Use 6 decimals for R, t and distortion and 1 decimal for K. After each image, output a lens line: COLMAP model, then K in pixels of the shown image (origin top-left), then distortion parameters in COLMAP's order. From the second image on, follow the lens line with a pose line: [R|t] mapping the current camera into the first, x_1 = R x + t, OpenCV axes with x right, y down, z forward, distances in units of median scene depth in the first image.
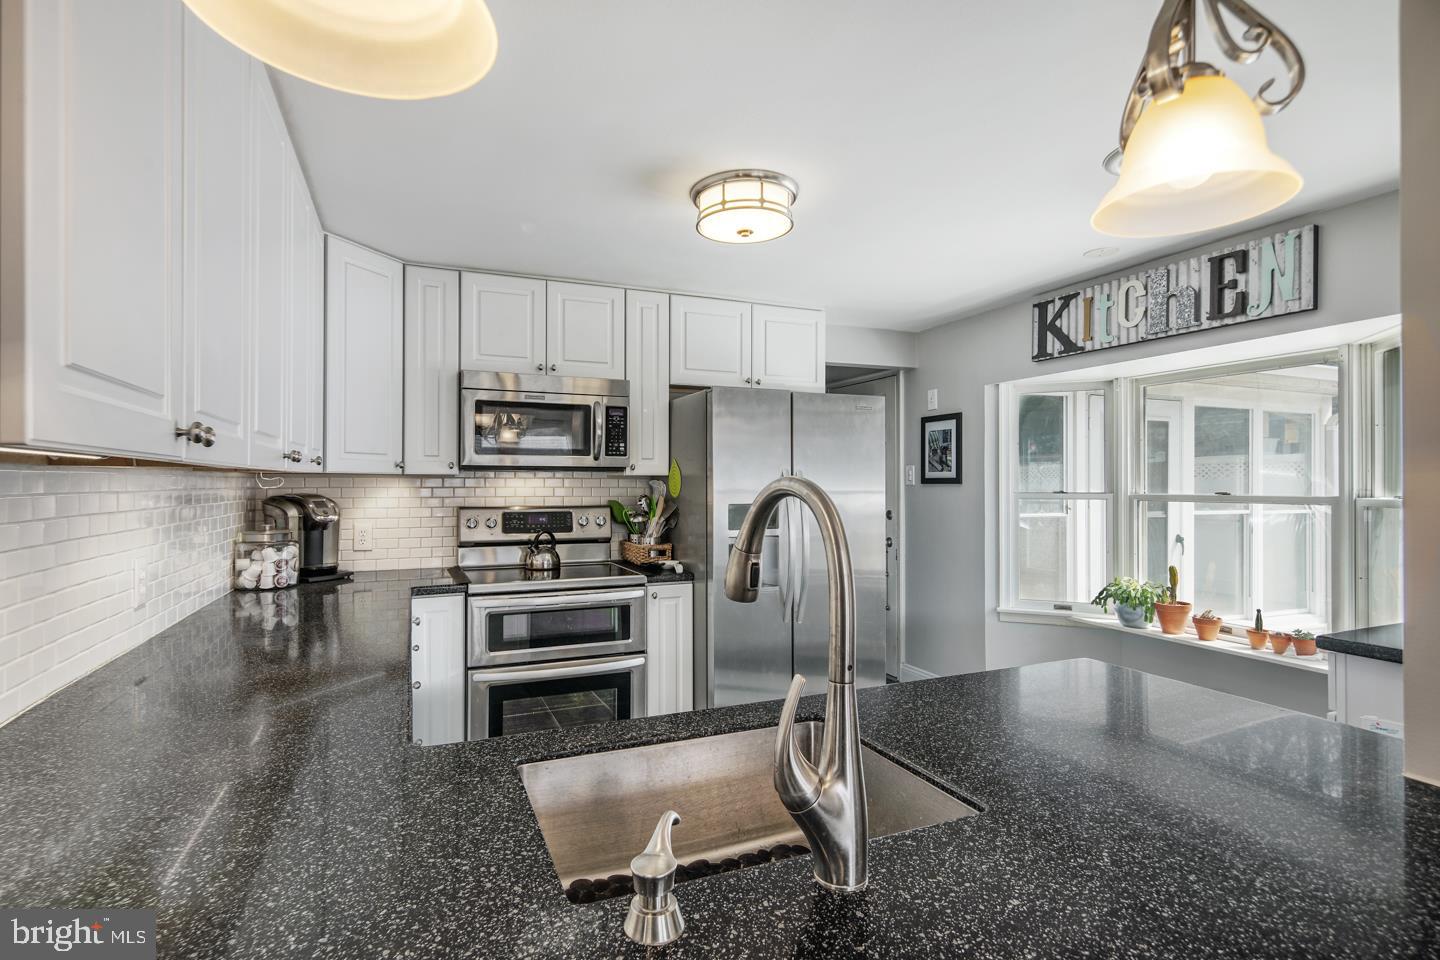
lens RADIAL K [[689.7, 0, 679.6], [0, 689.7, 476.4], [0, 0, 1]] dist [0.004467, -0.001134]
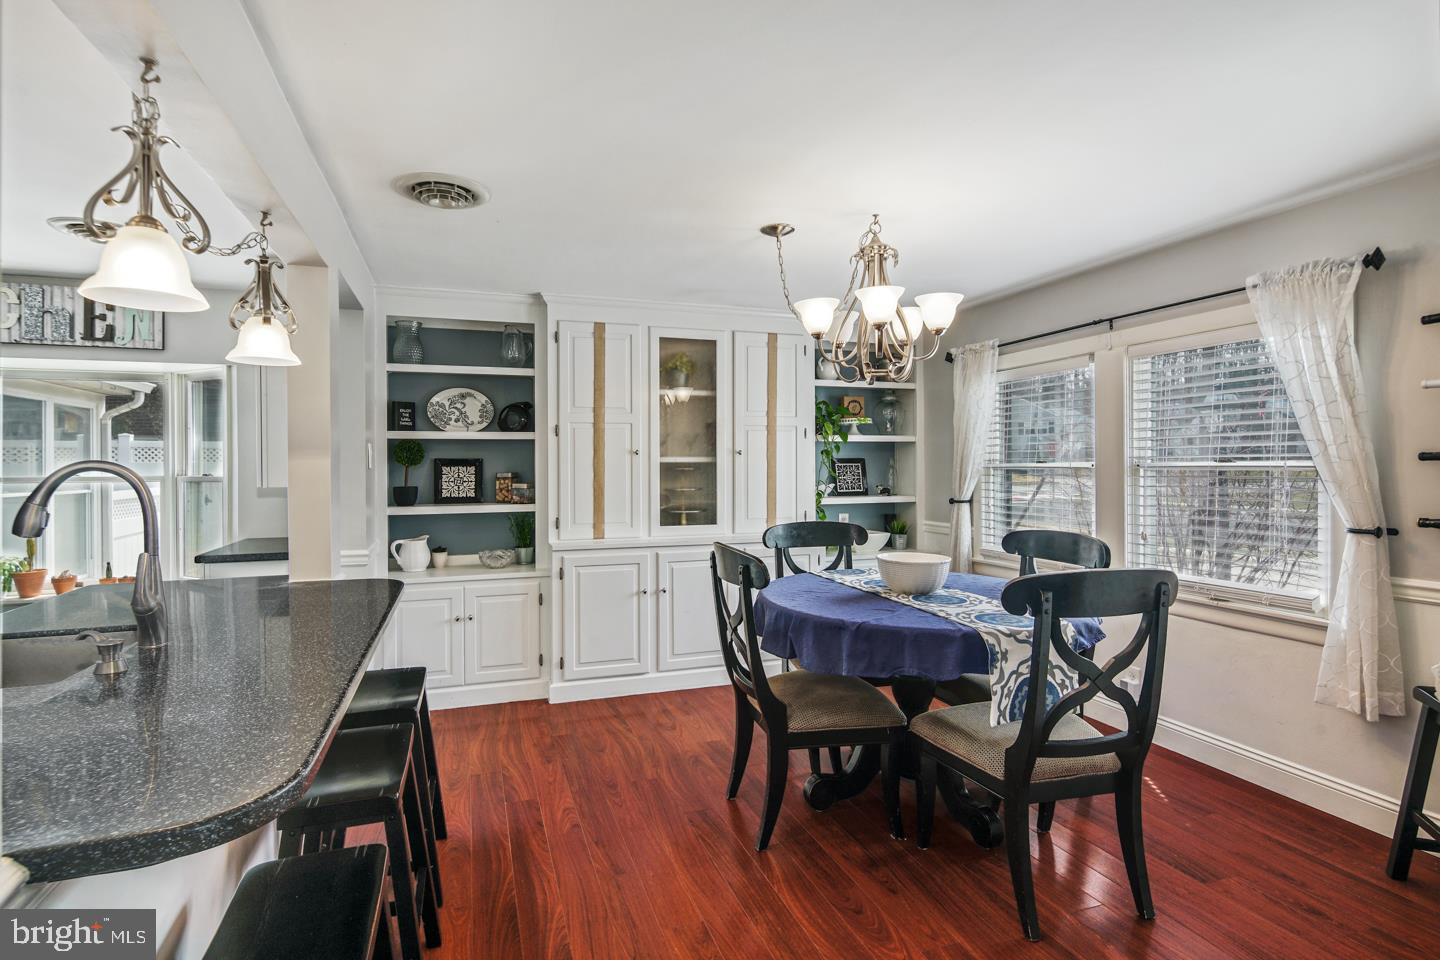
lens RADIAL K [[689.7, 0, 710.2], [0, 689.7, 471.5], [0, 0, 1]] dist [0.004467, -0.001134]
pose [[0.034872, -0.010899, 0.999332, -0.415075], [-0.005643, 0.999922, 0.011102, -0.001933], [-0.999376, -0.006026, 0.034808, -0.182125]]
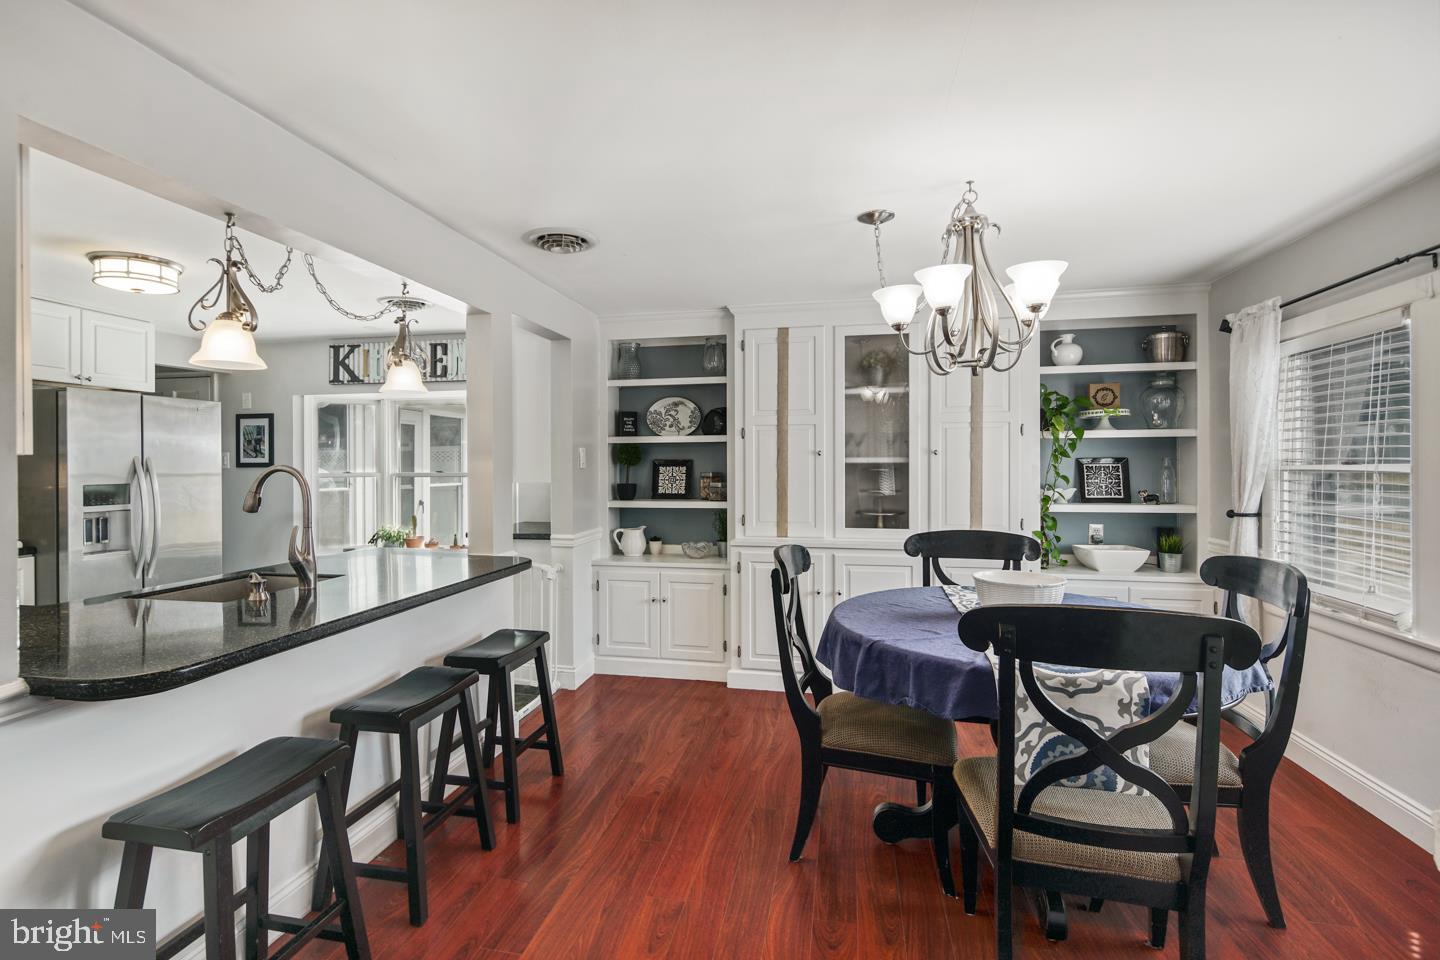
lens RADIAL K [[689.7, 0, 710.2], [0, 689.7, 470.3], [0, 0, 1]] dist [0.004467, -0.001134]
pose [[0.532925, -0.009800, 0.846106, -0.335230], [-0.004944, 0.999880, 0.014694, -0.008759], [-0.846148, -0.012014, 0.532813, -0.522660]]
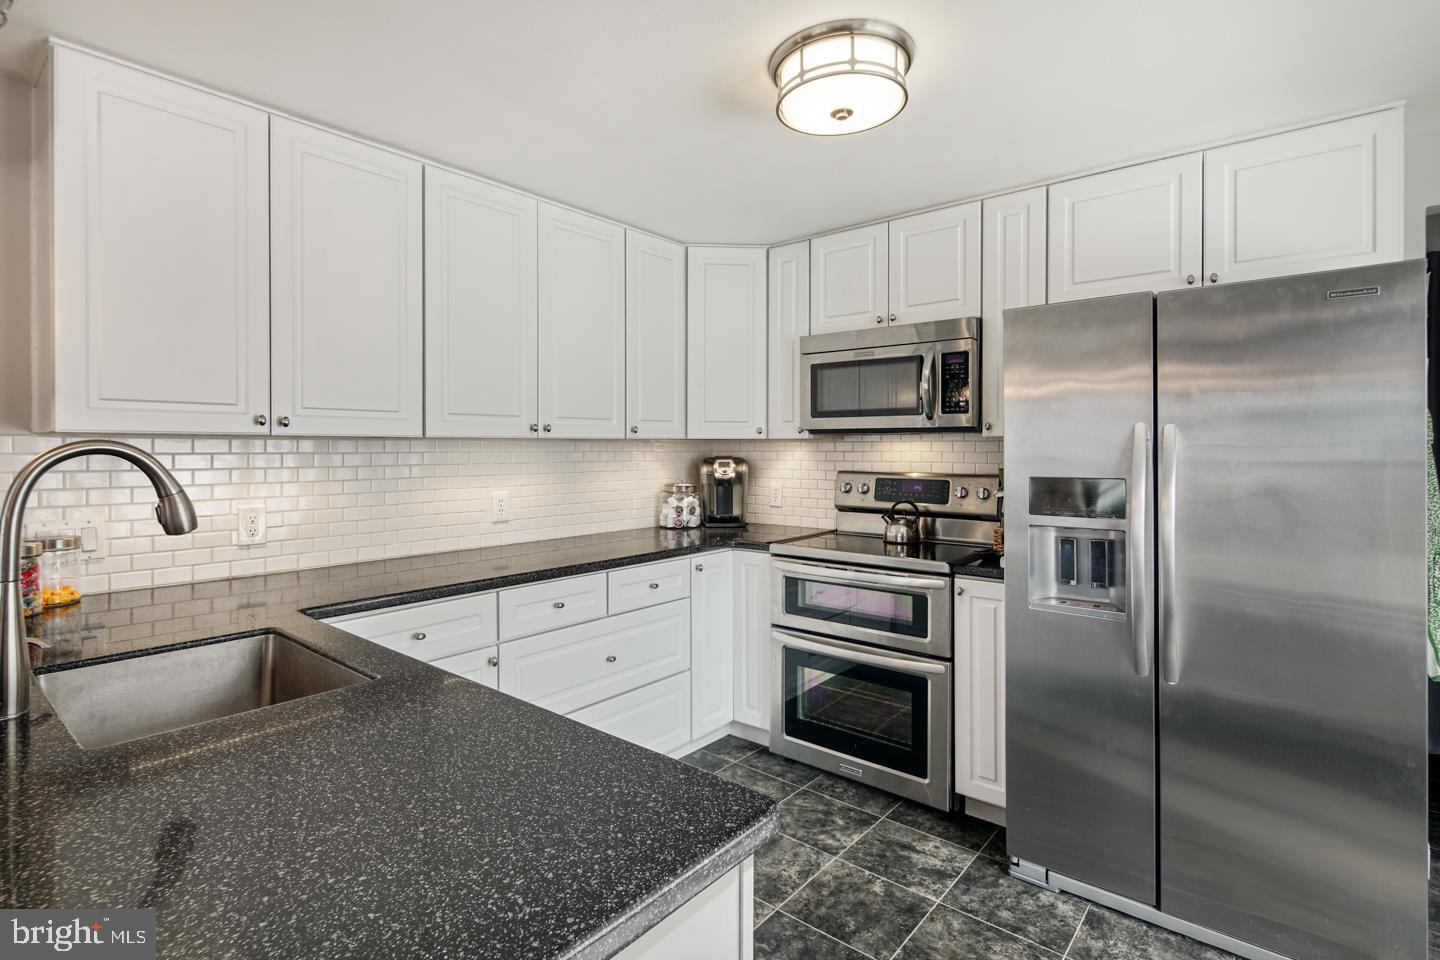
lens RADIAL K [[689.7, 0, 710.2], [0, 689.7, 449.1], [0, 0, 1]] dist [0.004467, -0.001134]
pose [[0.485302, 0.002533, -0.874343, 0.472609], [0.008623, 0.999933, 0.007682, 0.003548], [0.874304, -0.011268, 0.485247, 0.350022]]
